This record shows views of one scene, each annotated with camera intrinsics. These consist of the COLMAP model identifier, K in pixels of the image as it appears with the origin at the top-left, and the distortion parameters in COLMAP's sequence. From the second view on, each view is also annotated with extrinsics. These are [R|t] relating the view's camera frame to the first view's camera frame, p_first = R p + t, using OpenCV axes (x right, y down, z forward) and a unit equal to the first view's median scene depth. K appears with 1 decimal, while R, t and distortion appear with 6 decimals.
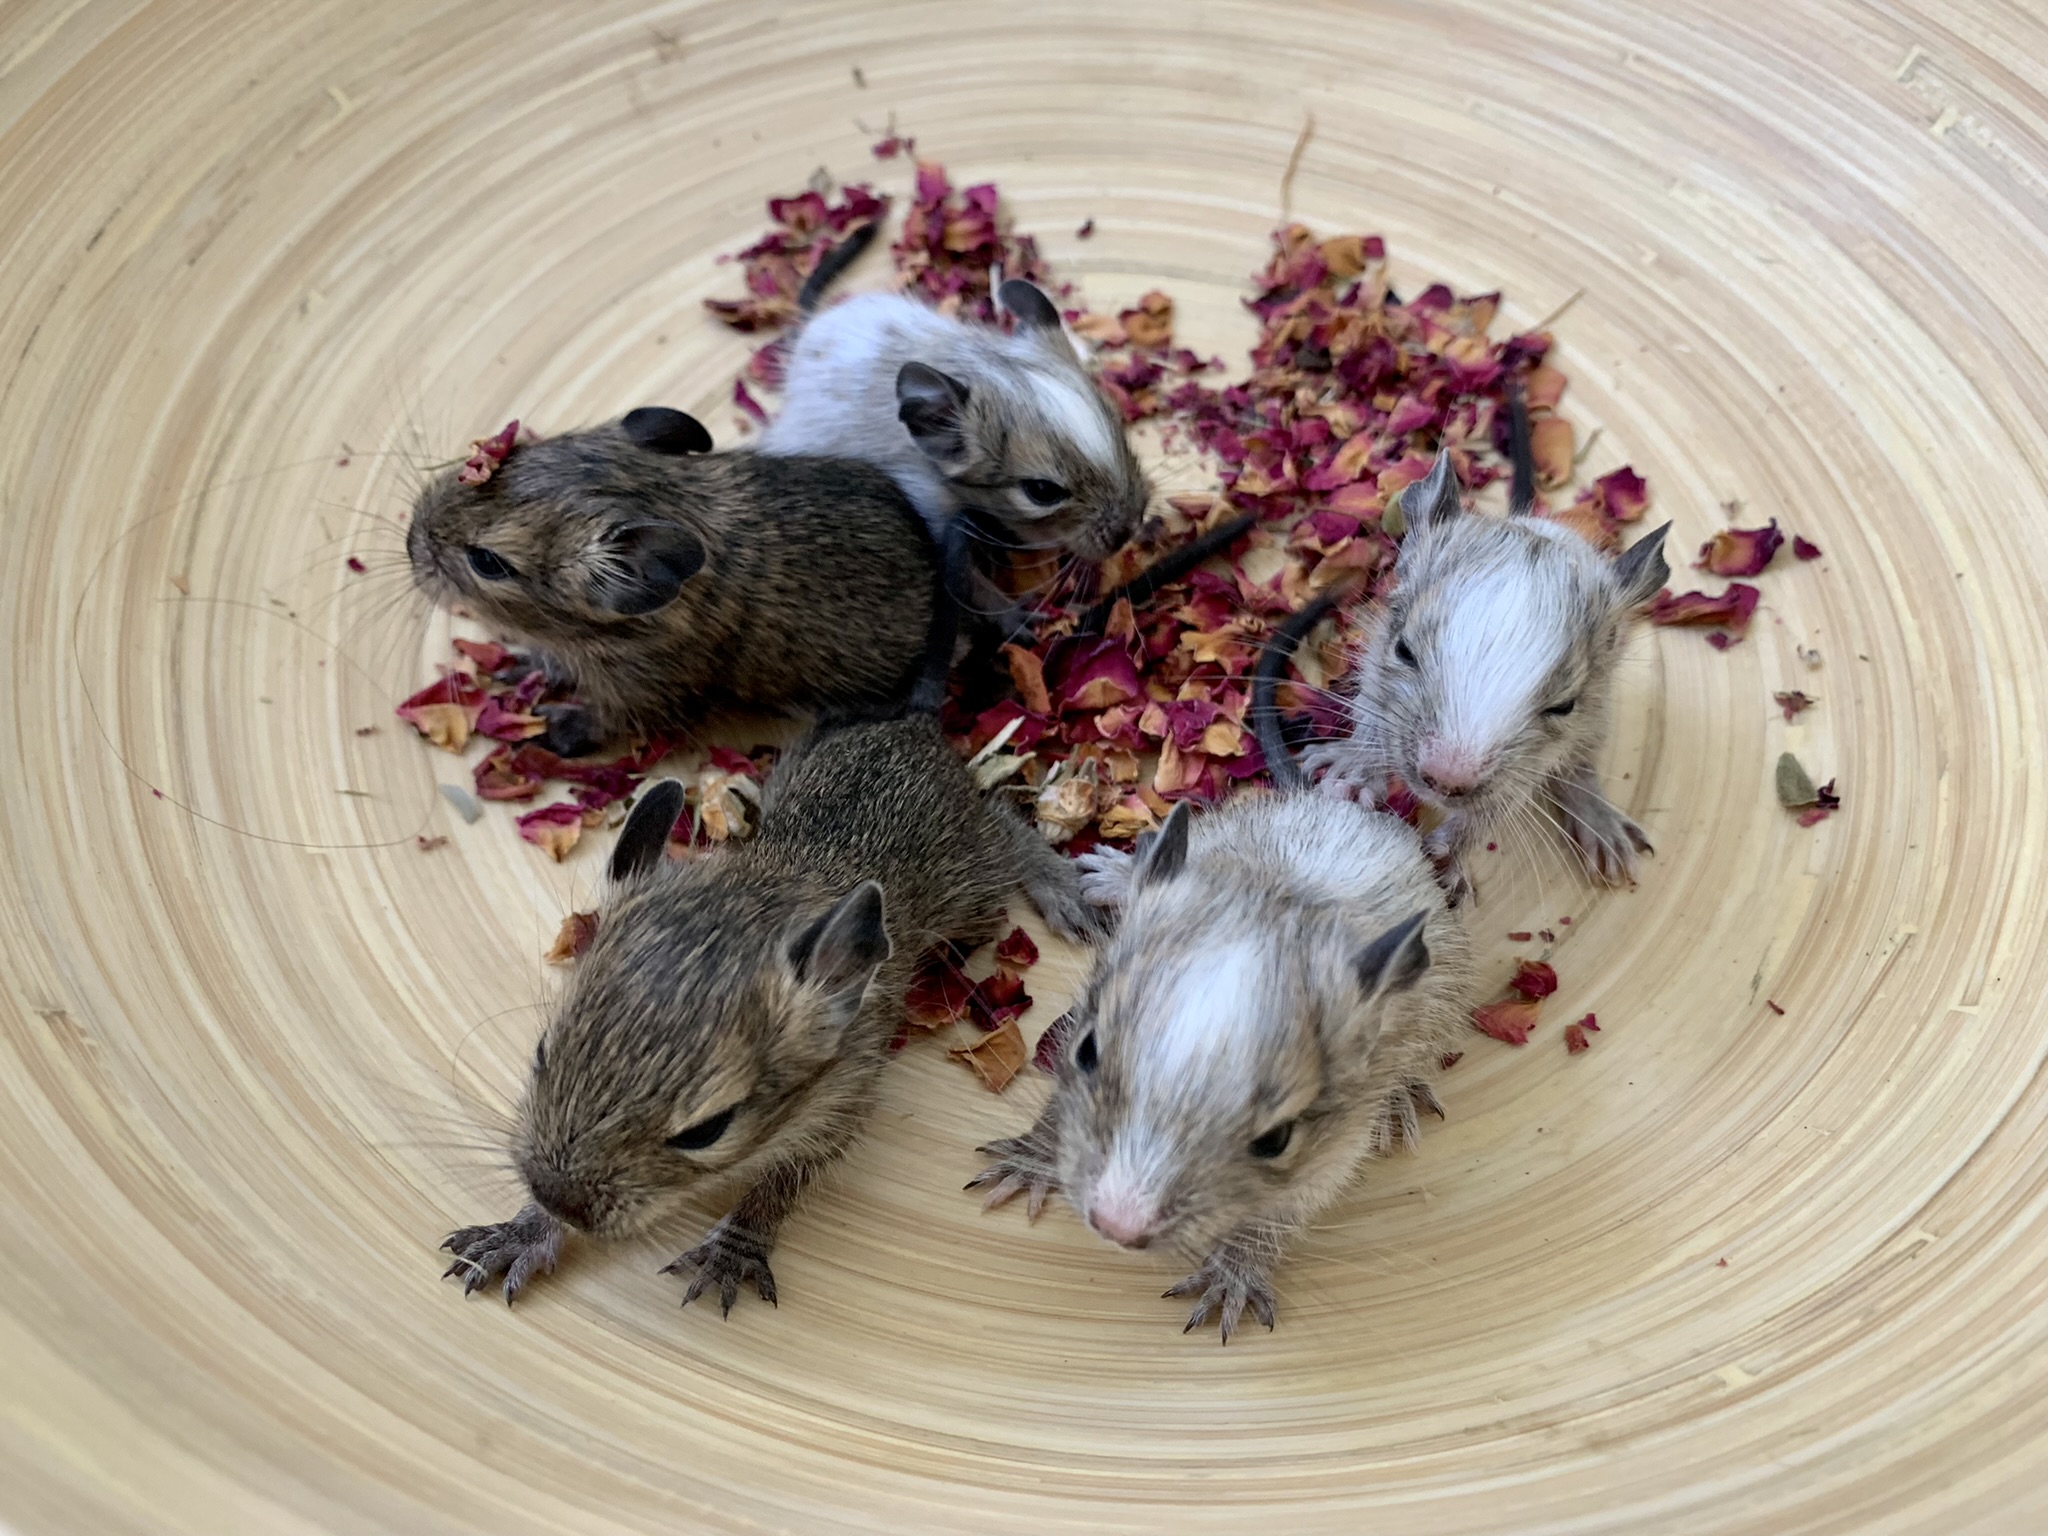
lens RADIAL K [[1540.0, 0, 1024.0], [0, 1540.0, 768.0], [0, 0, 1]] dist [-0.017037, -0.006628]
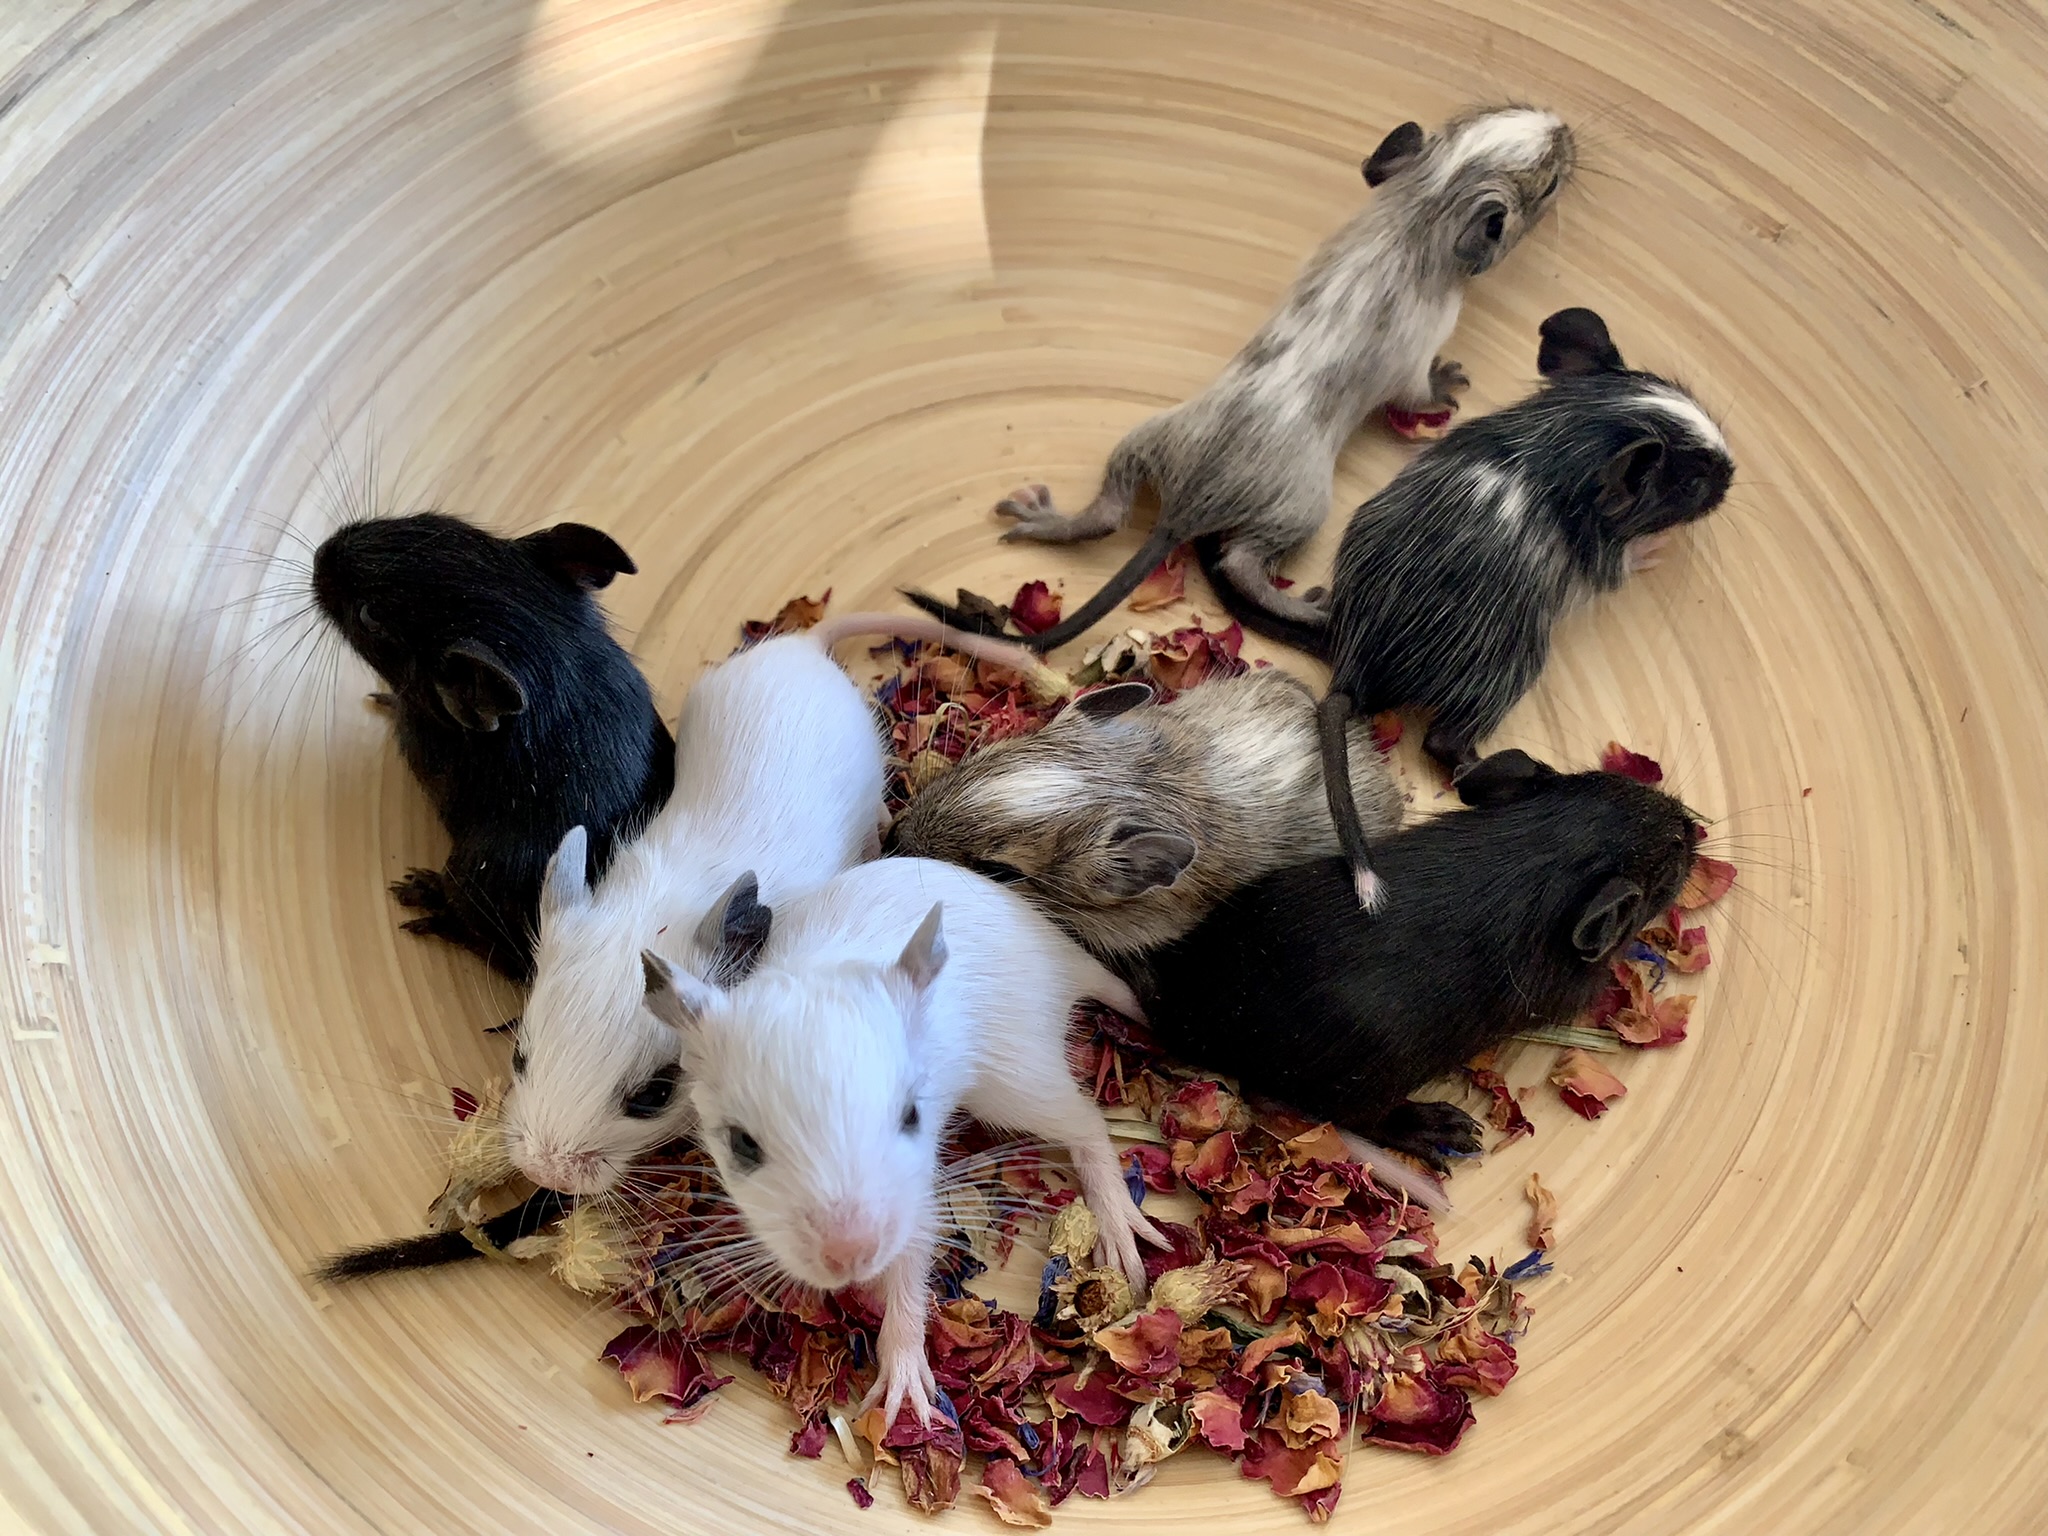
lens RADIAL K [[1540.0, 0, 1024.0], [0, 1540.0, 768.0], [0, 0, 1]] dist [-0.017037, -0.006628]
pose [[-0.992331, -0.109725, -0.056914, 0.199523], [-0.000635, -0.455908, 0.890027, -1.196145], [-0.123606, 0.883237, 0.452342, 0.580325]]
